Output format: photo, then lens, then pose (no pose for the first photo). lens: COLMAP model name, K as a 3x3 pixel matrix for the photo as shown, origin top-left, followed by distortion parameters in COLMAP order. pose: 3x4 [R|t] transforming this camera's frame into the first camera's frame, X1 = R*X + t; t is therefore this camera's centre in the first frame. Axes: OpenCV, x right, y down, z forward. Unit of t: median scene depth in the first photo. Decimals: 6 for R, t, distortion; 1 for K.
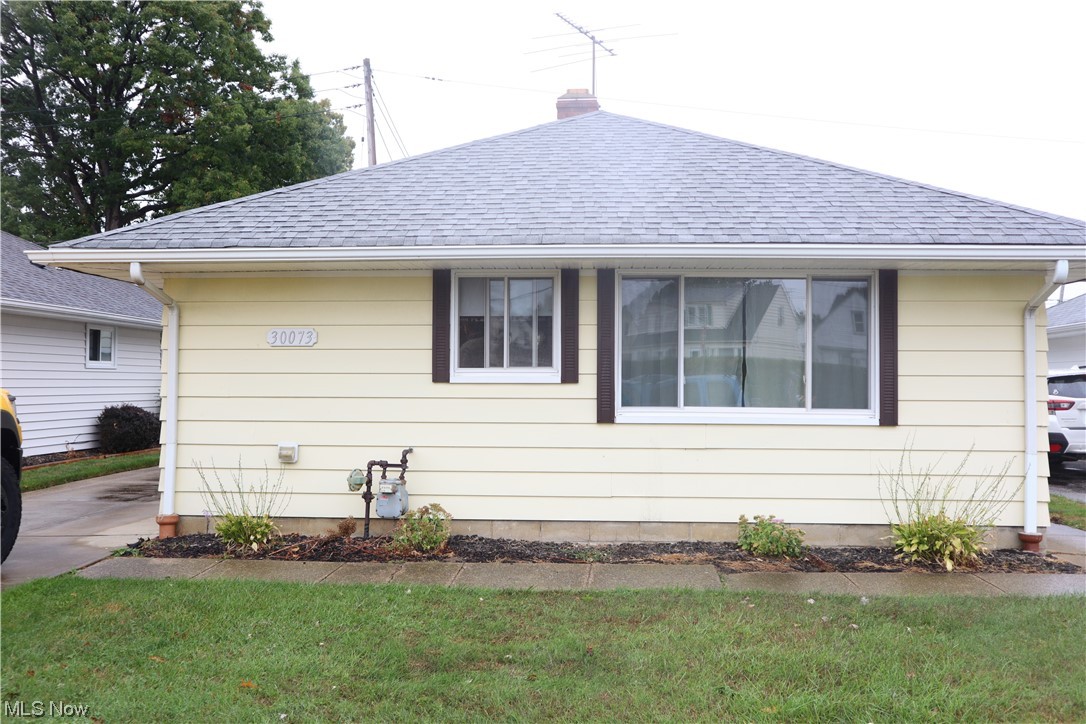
lens RADIAL K [[1032.3, 0, 543.0], [0, 1032.3, 362.0], [0, 0, 1]] dist [-0.042915, 0.002714]
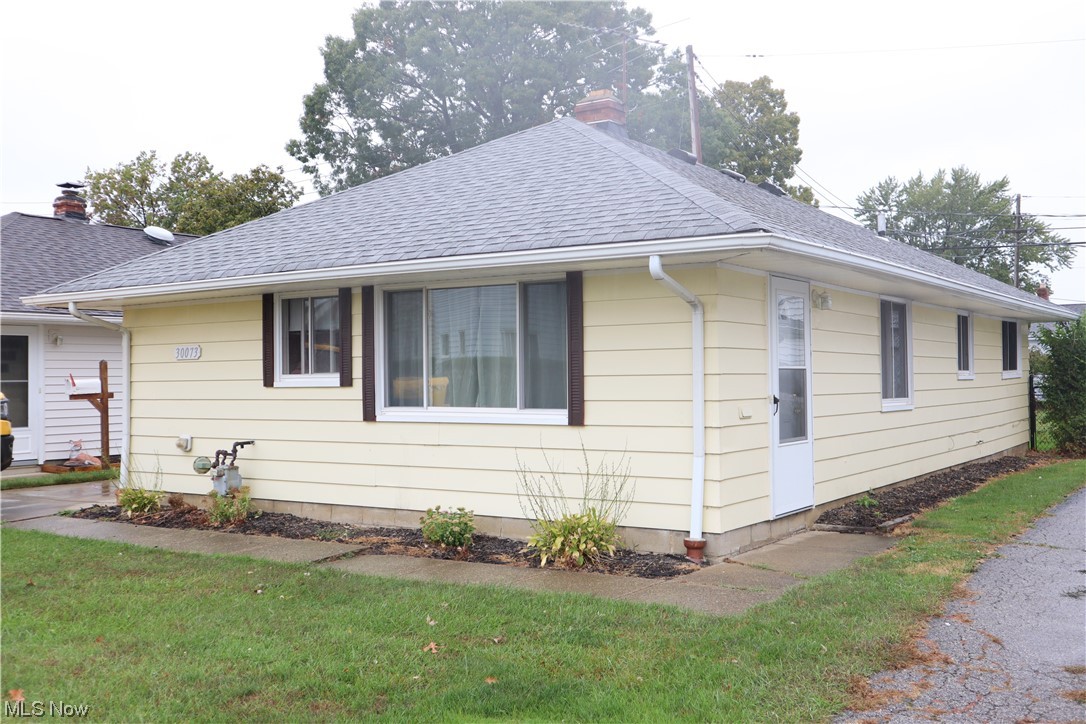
lens RADIAL K [[1110.1, 0, 543.0], [0, 1110.1, 362.0], [0, 0, 1]] dist [-0.020391, 0.009610]
pose [[0.864296, -0.021256, -0.502534, 0.844294], [0.026769, 0.999635, 0.003757, -0.005730], [0.502271, -0.016699, 0.864549, 0.035739]]
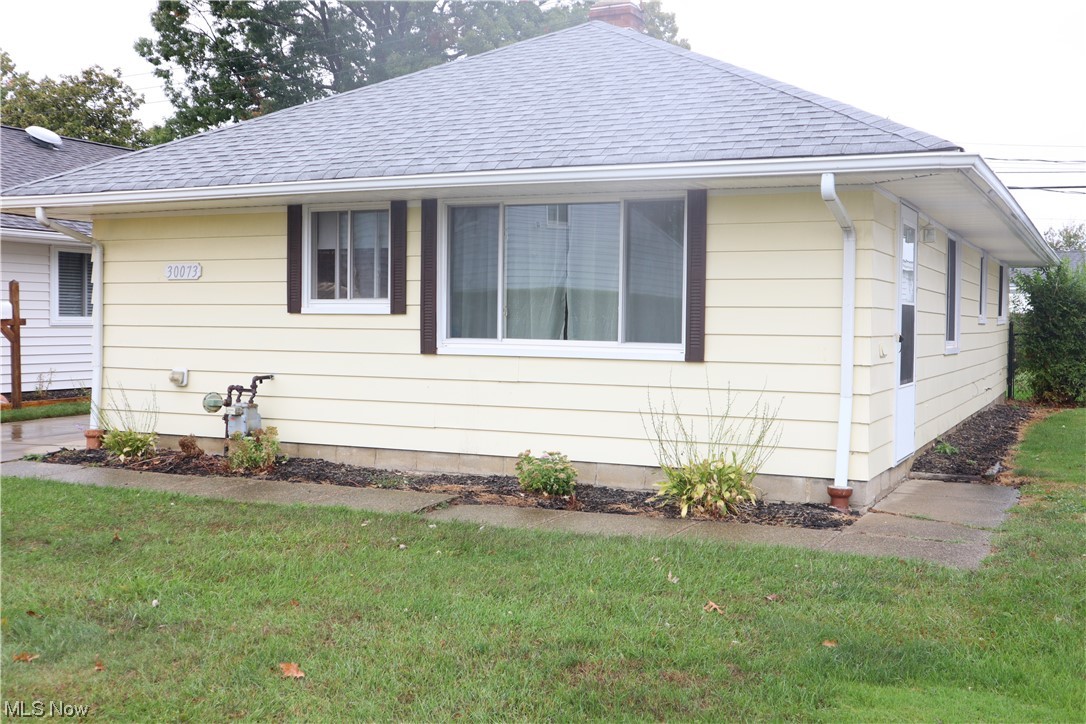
lens RADIAL K [[1189.8, 0, 543.0], [0, 1189.8, 362.0], [0, 0, 1]] dist [-0.011306, 0.049504]
pose [[0.927674, 0.018442, -0.372936, 0.594600], [0.002456, 0.998457, 0.055484, 0.002953], [0.373384, -0.052387, 0.926197, -0.030073]]
